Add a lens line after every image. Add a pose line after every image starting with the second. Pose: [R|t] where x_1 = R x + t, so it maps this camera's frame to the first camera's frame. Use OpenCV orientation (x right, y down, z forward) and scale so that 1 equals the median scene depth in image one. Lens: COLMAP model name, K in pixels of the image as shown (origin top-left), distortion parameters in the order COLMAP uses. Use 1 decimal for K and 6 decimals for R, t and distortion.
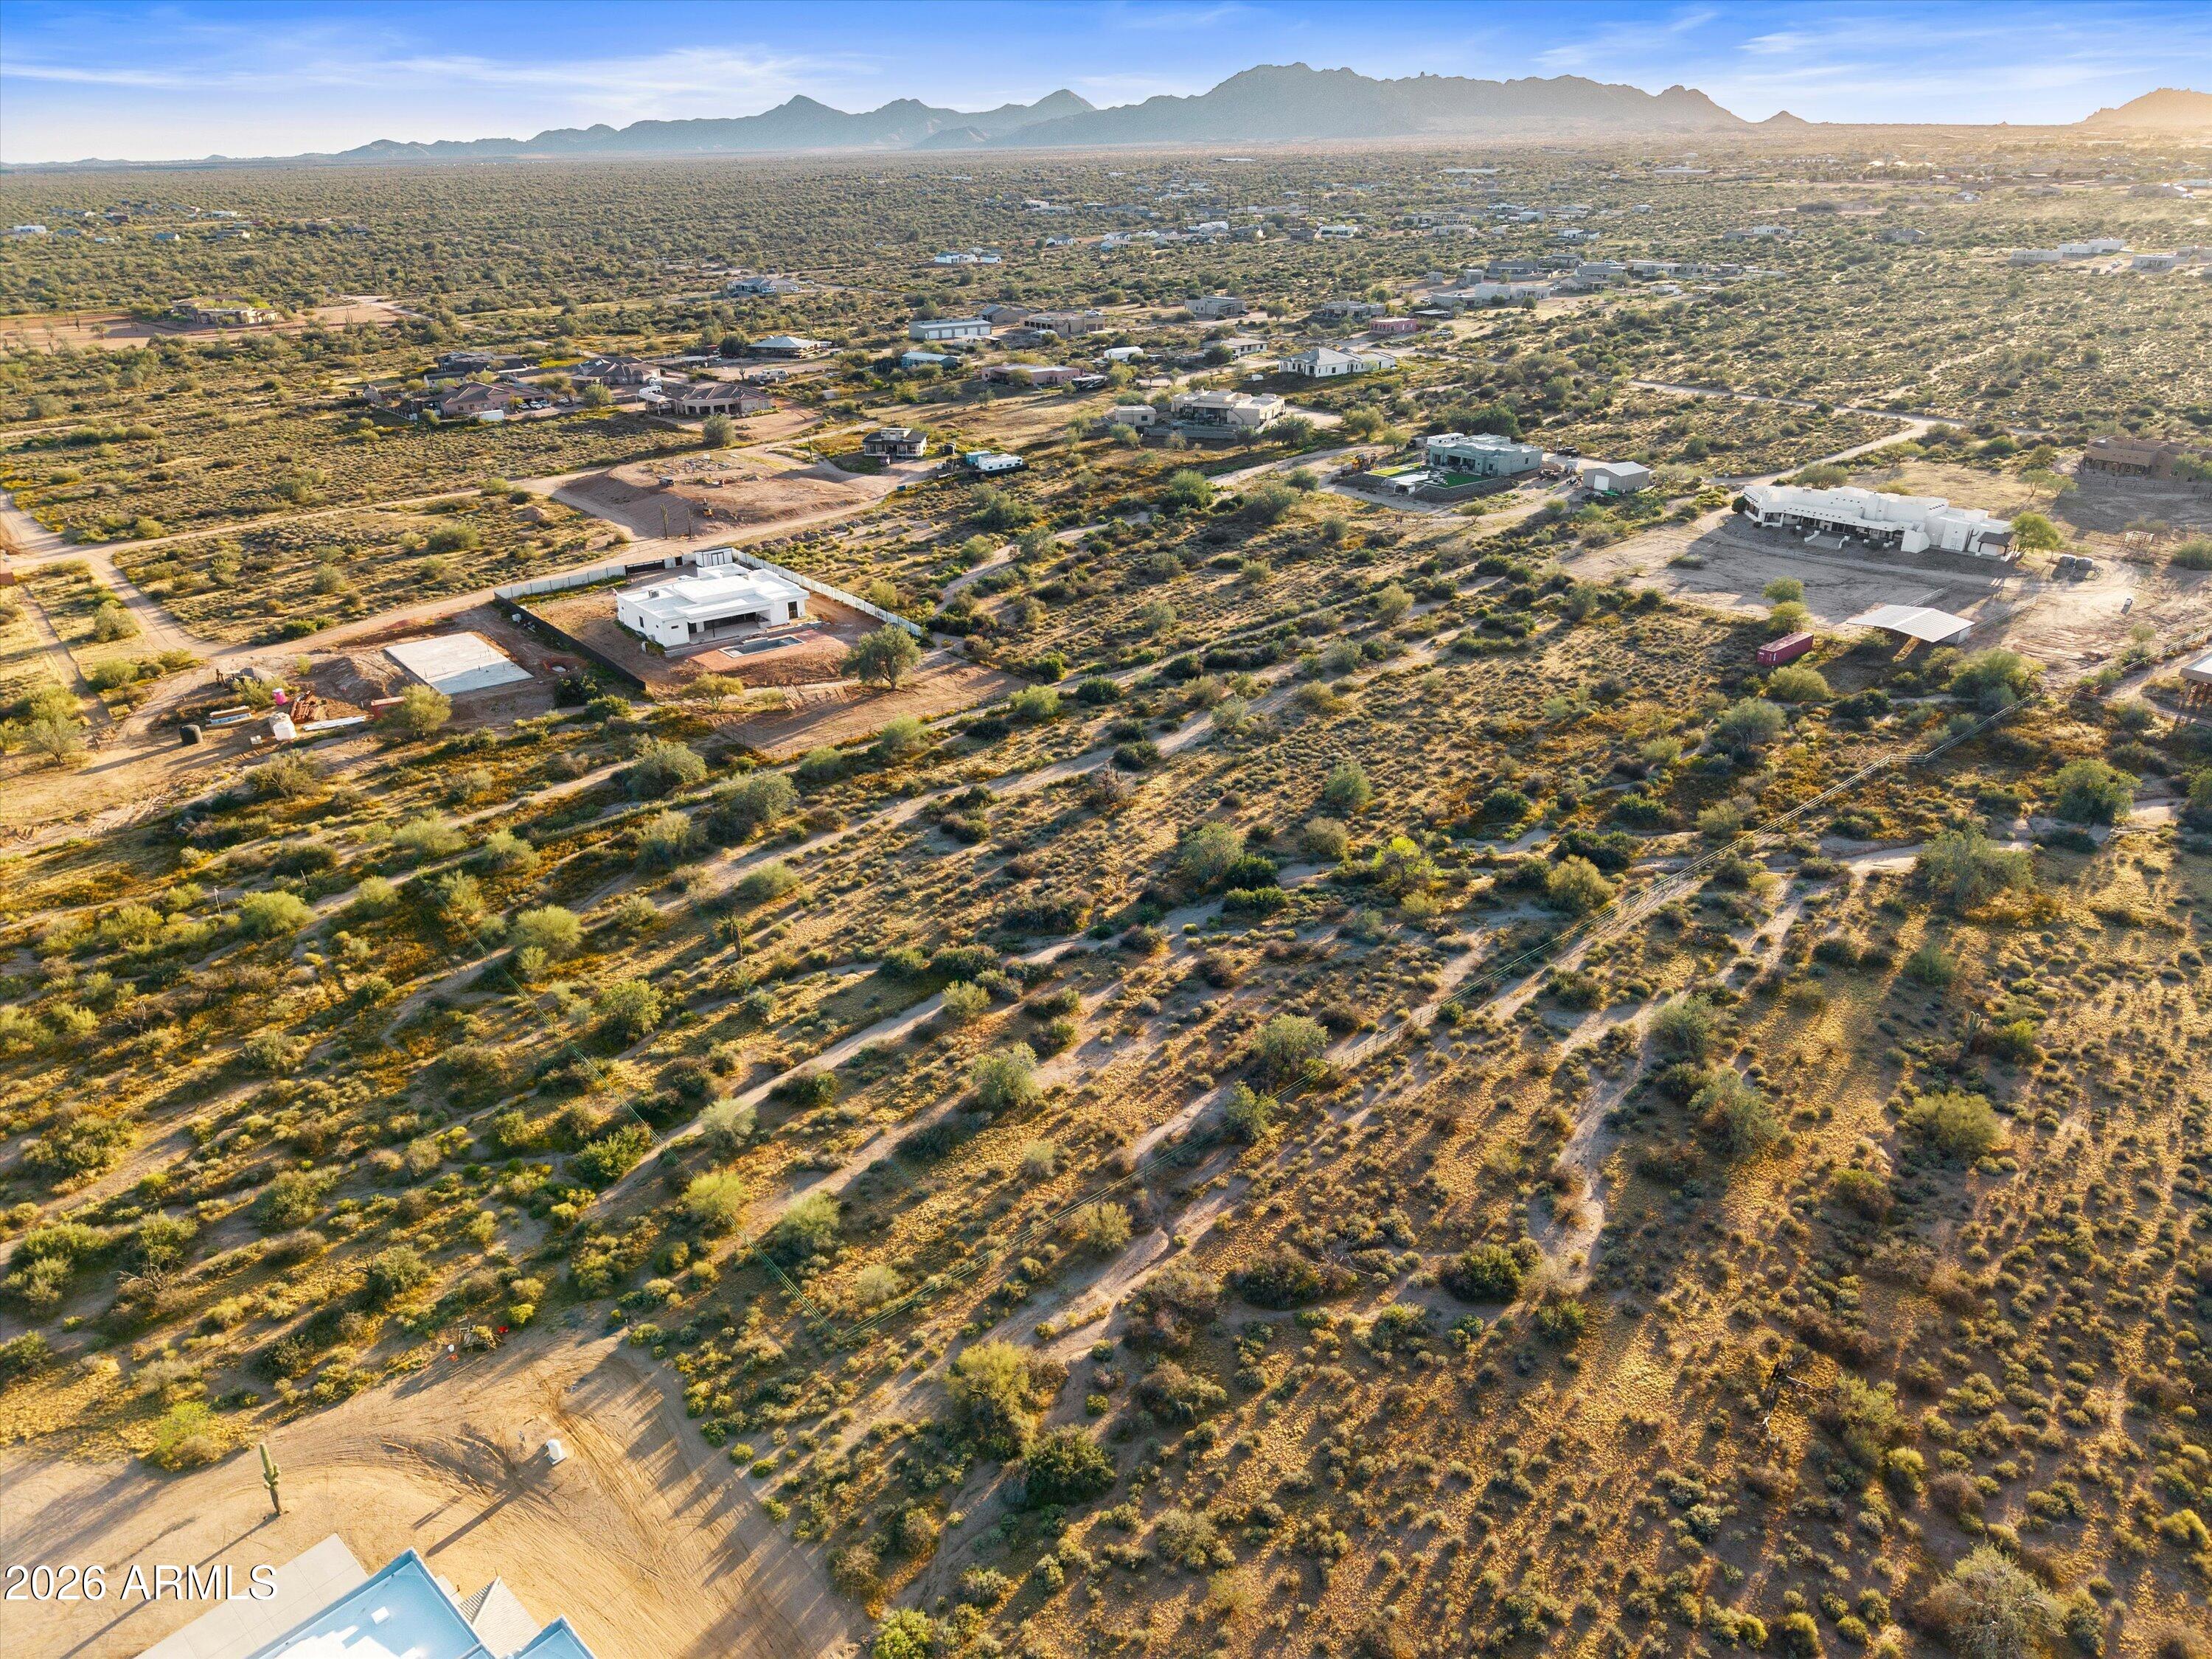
lens RADIAL K [[1484.5, 0, 1106.0], [0, 1484.5, 829.5], [0, 0, 1]] dist [0.010174, -0.006221]
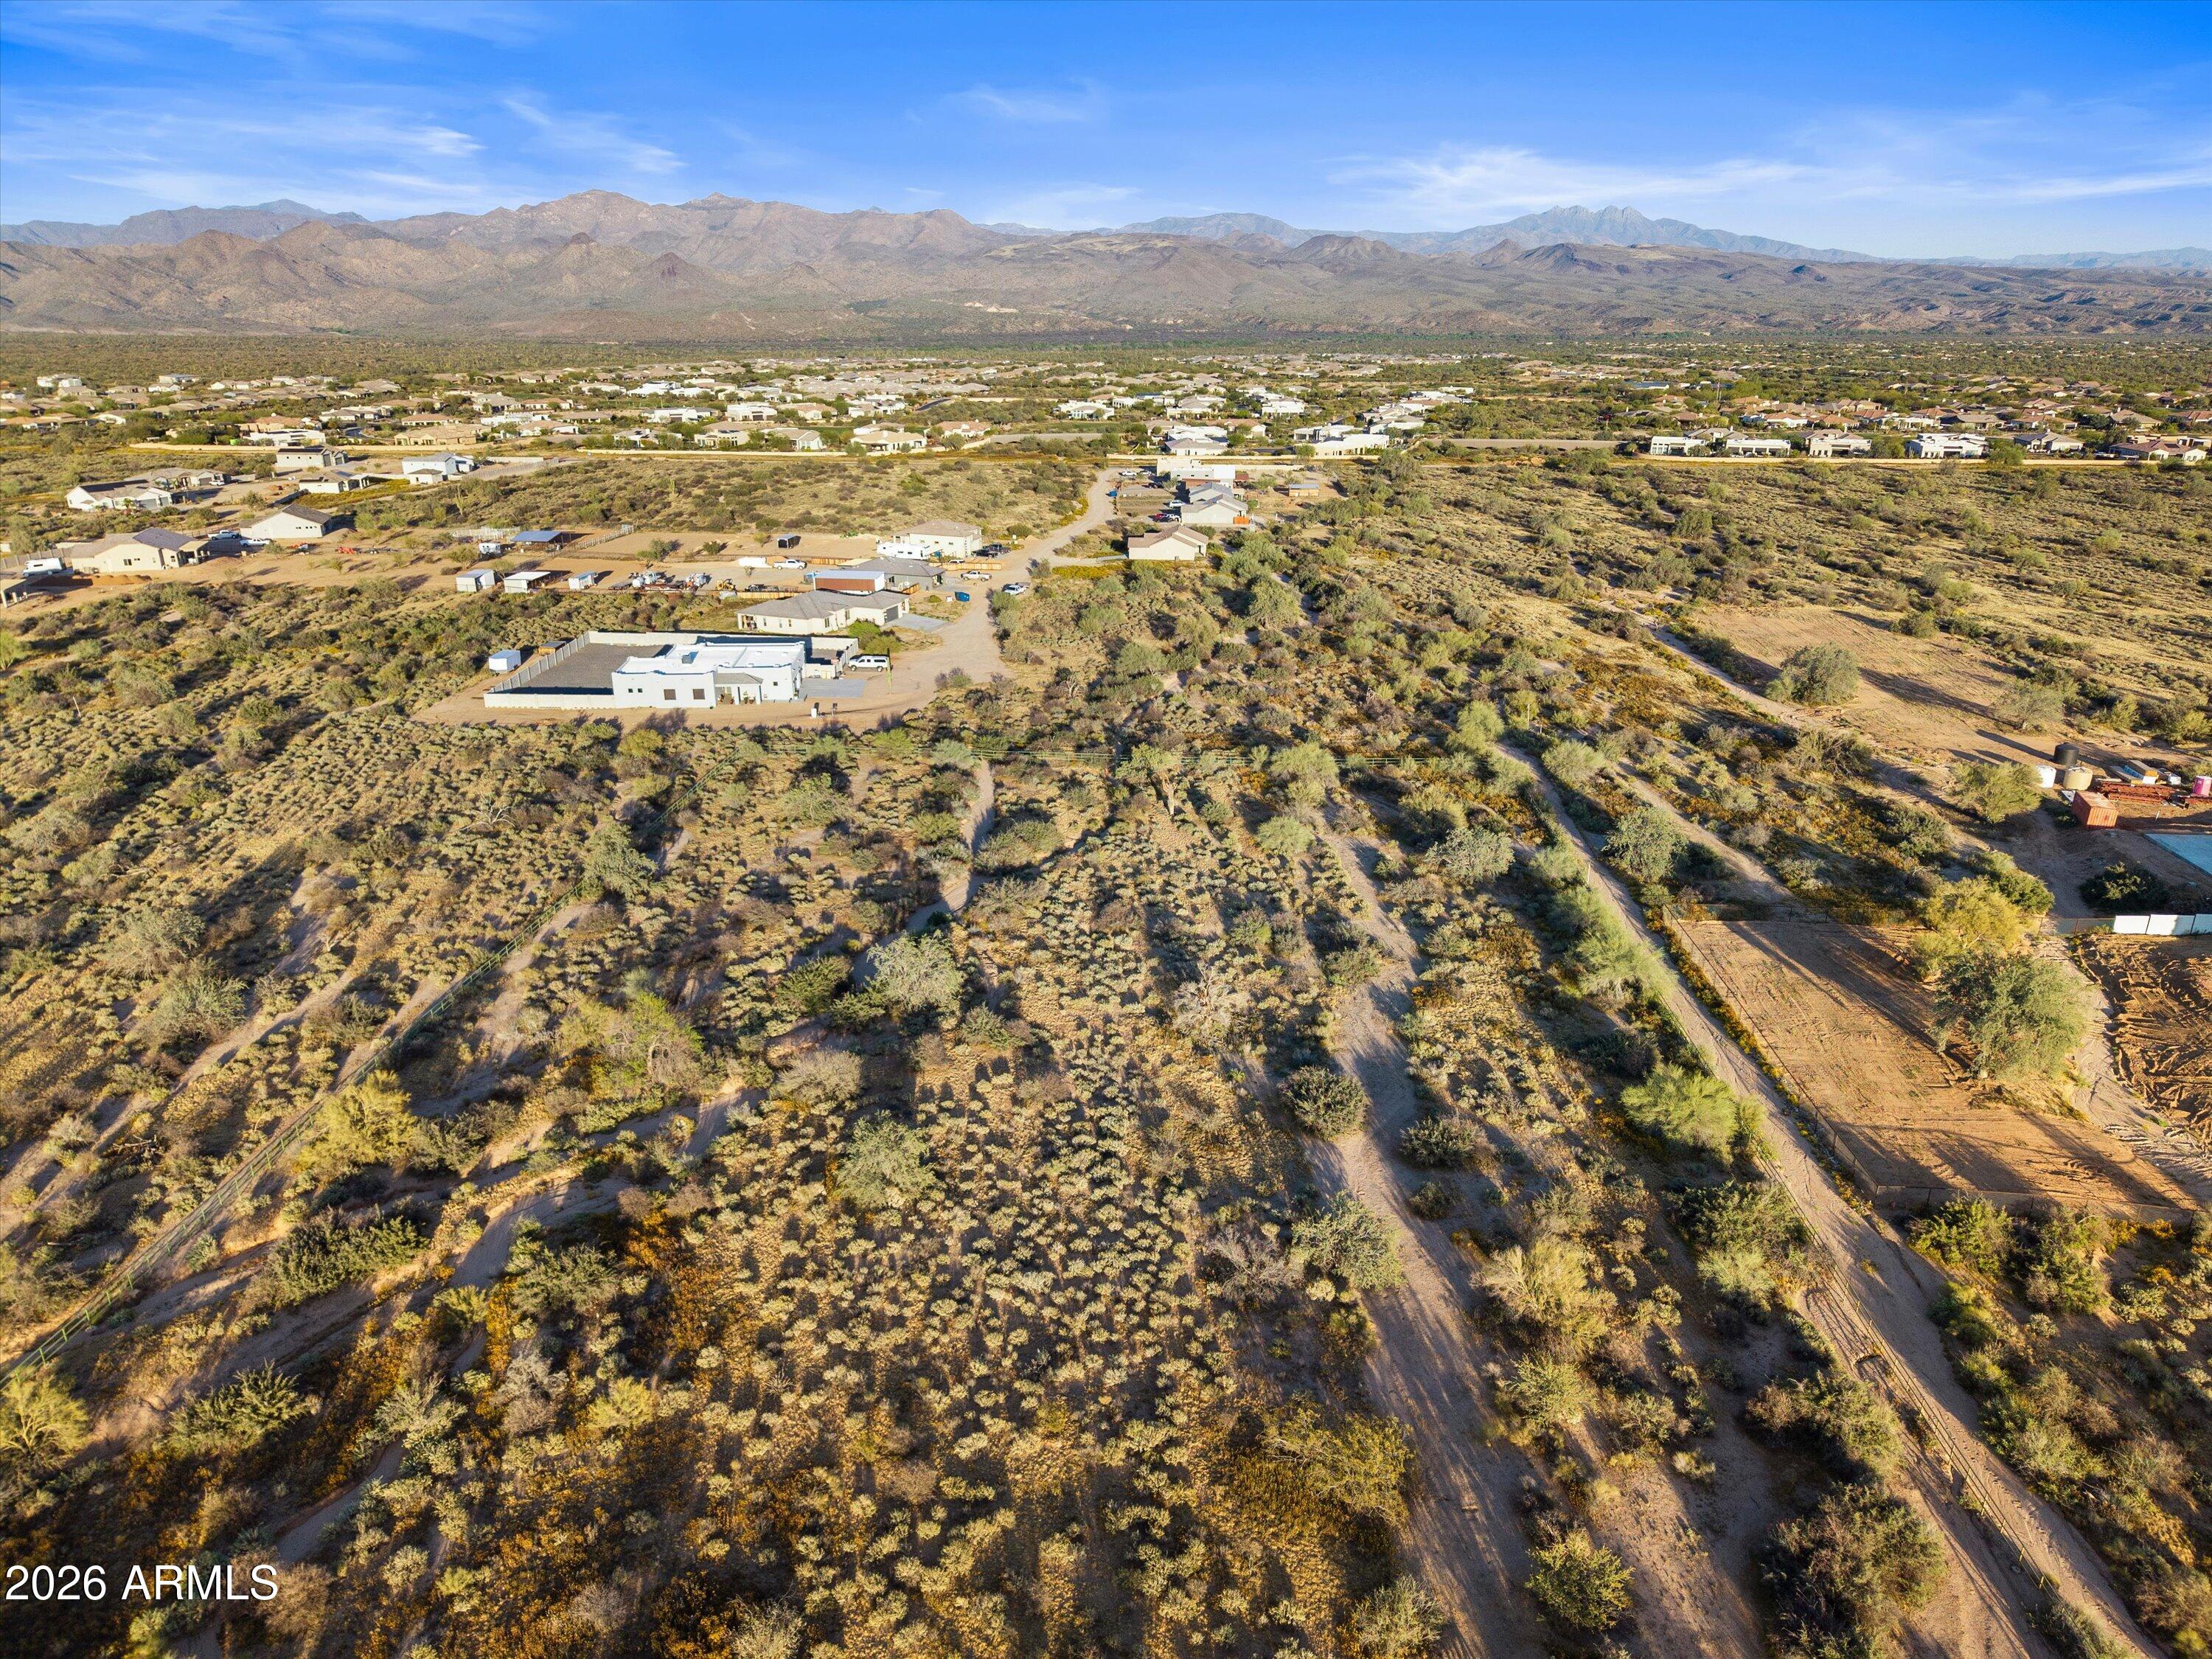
lens RADIAL K [[1484.5, 0, 1106.0], [0, 1484.5, 829.5], [0, 0, 1]] dist [0.010174, -0.006221]
pose [[-0.692637, 0.243103, -0.679084, 0.624521], [-0.299409, 0.759638, 0.577325, -0.614337], [0.656207, 0.603201, -0.453366, 1.773193]]
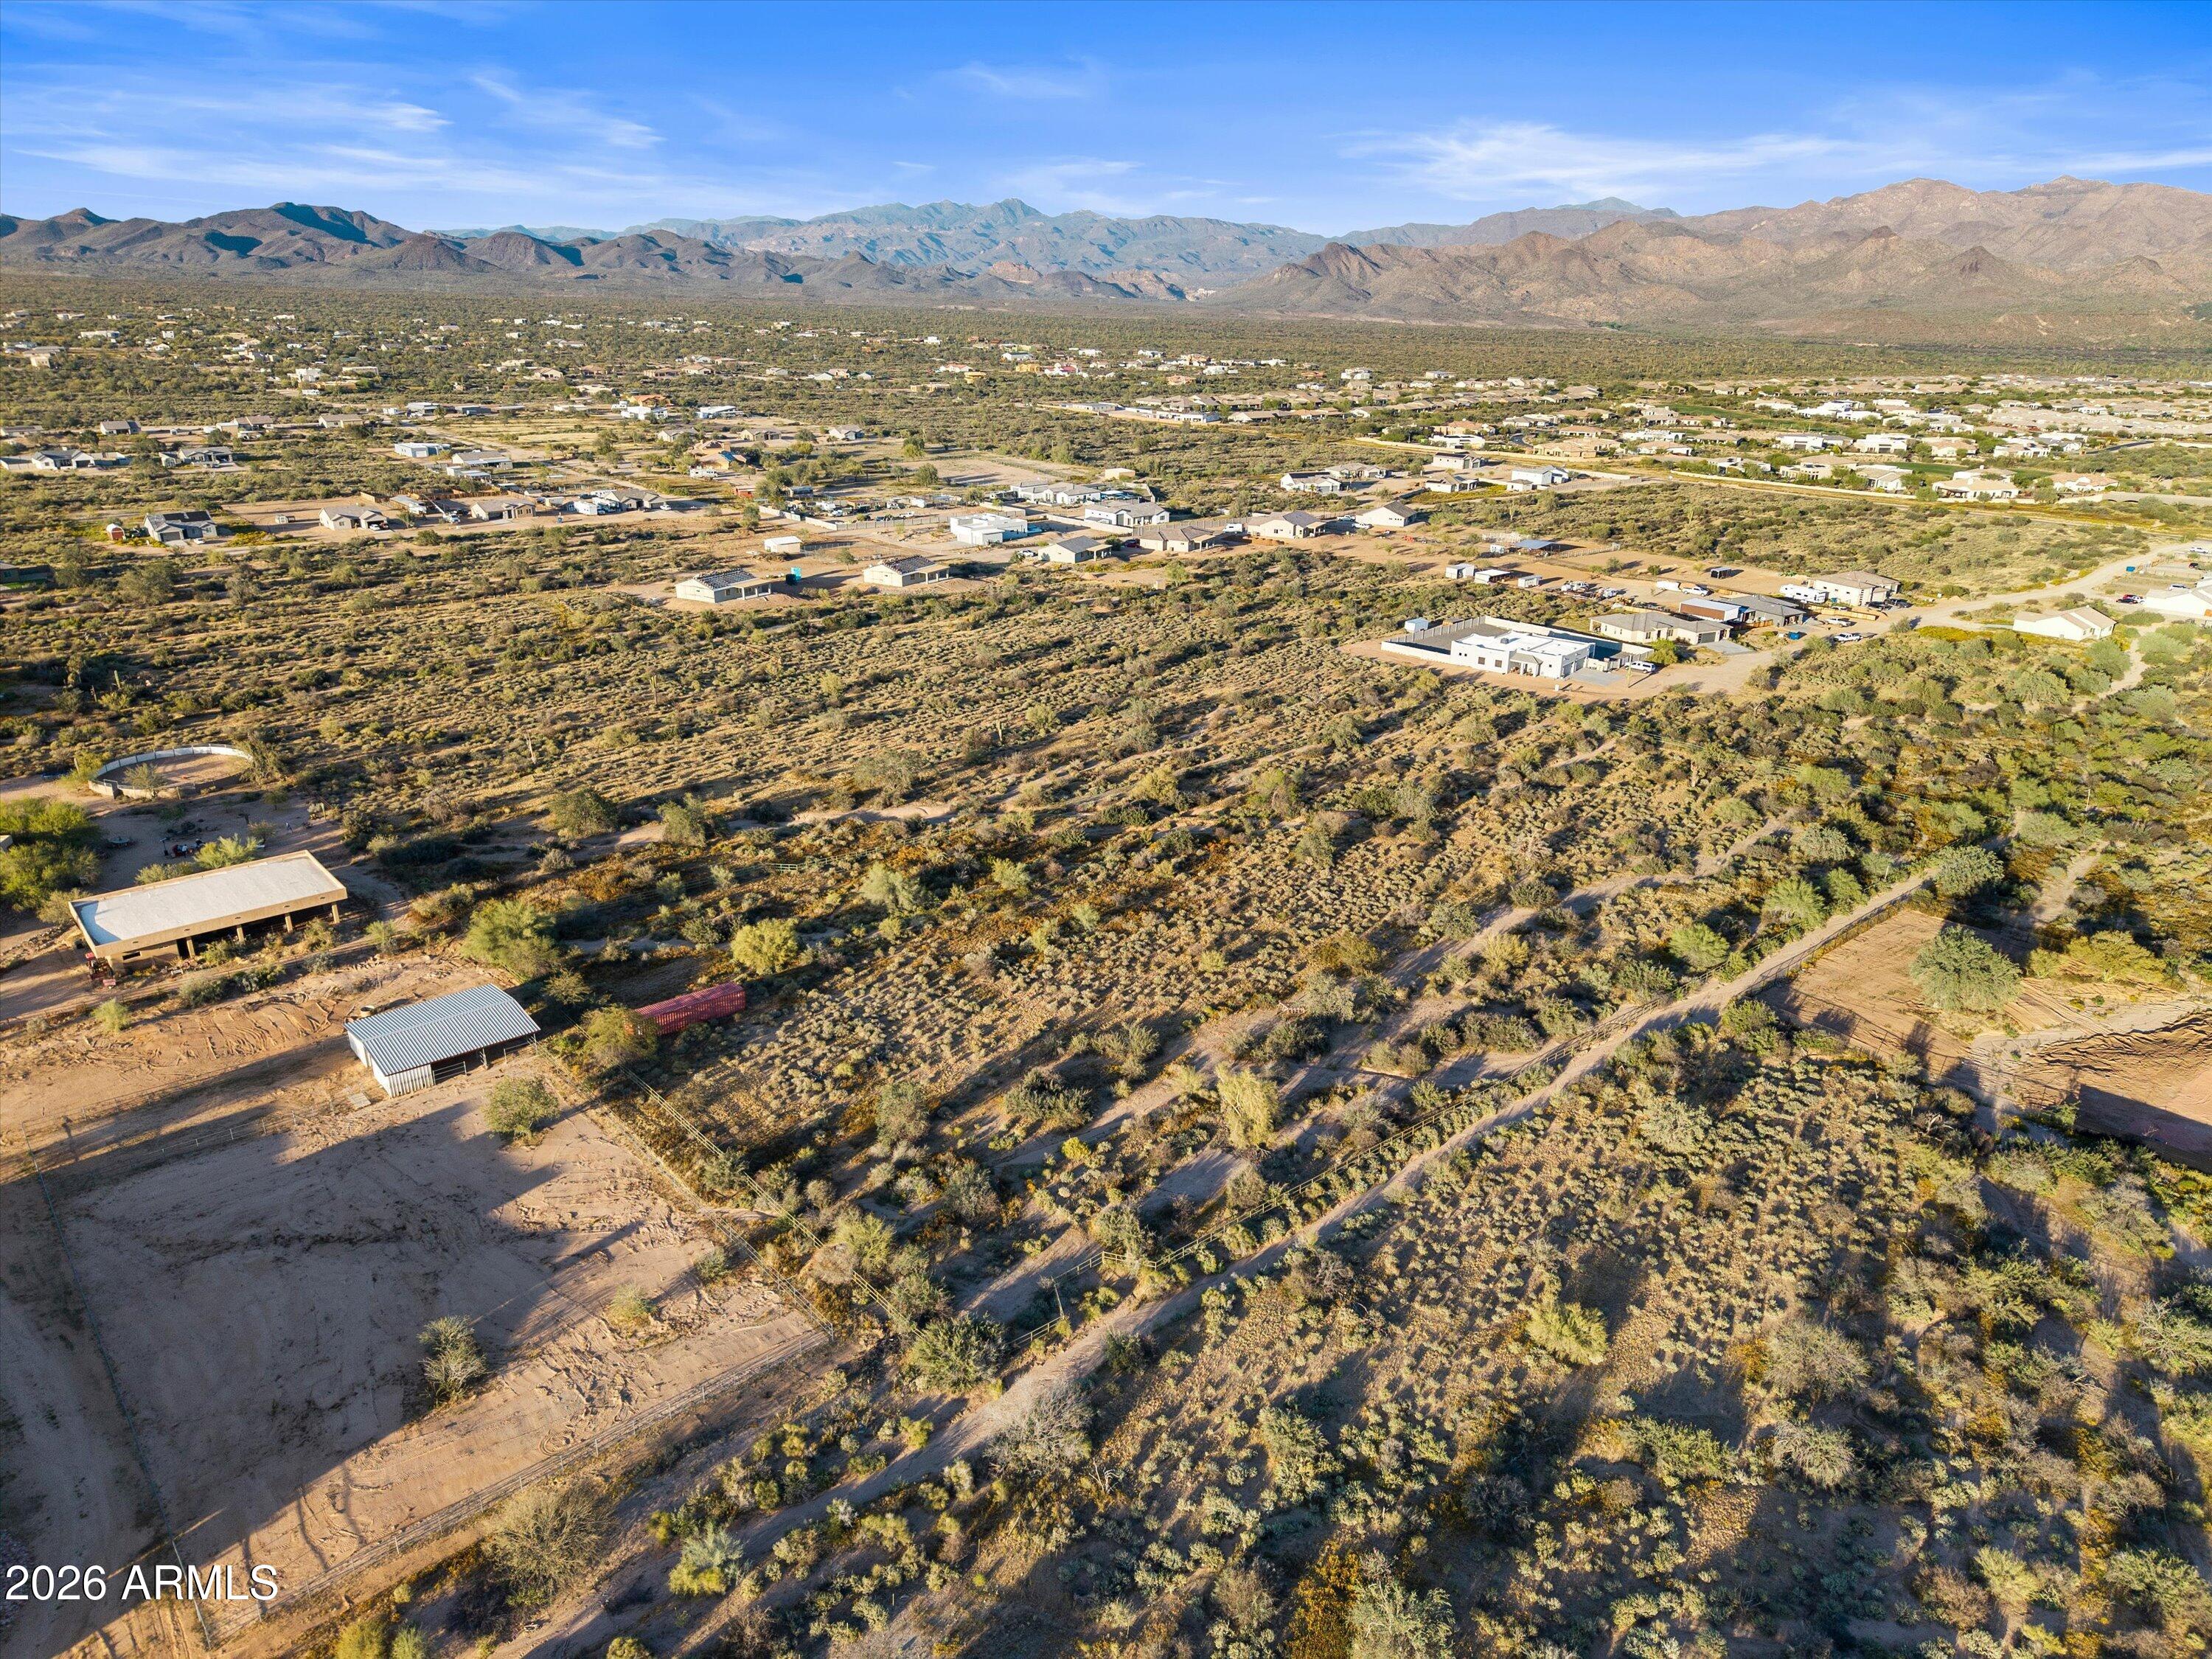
lens RADIAL K [[1484.1, 0, 1119.7], [0, 1484.1, 830.8], [0, 0, 1]] dist [-0.019169, -0.001227]
pose [[-0.999193, 0.007643, -0.039428, 0.530072], [-0.022362, 0.709600, 0.704249, -1.209495], [0.033361, 0.704563, -0.708857, 2.614846]]
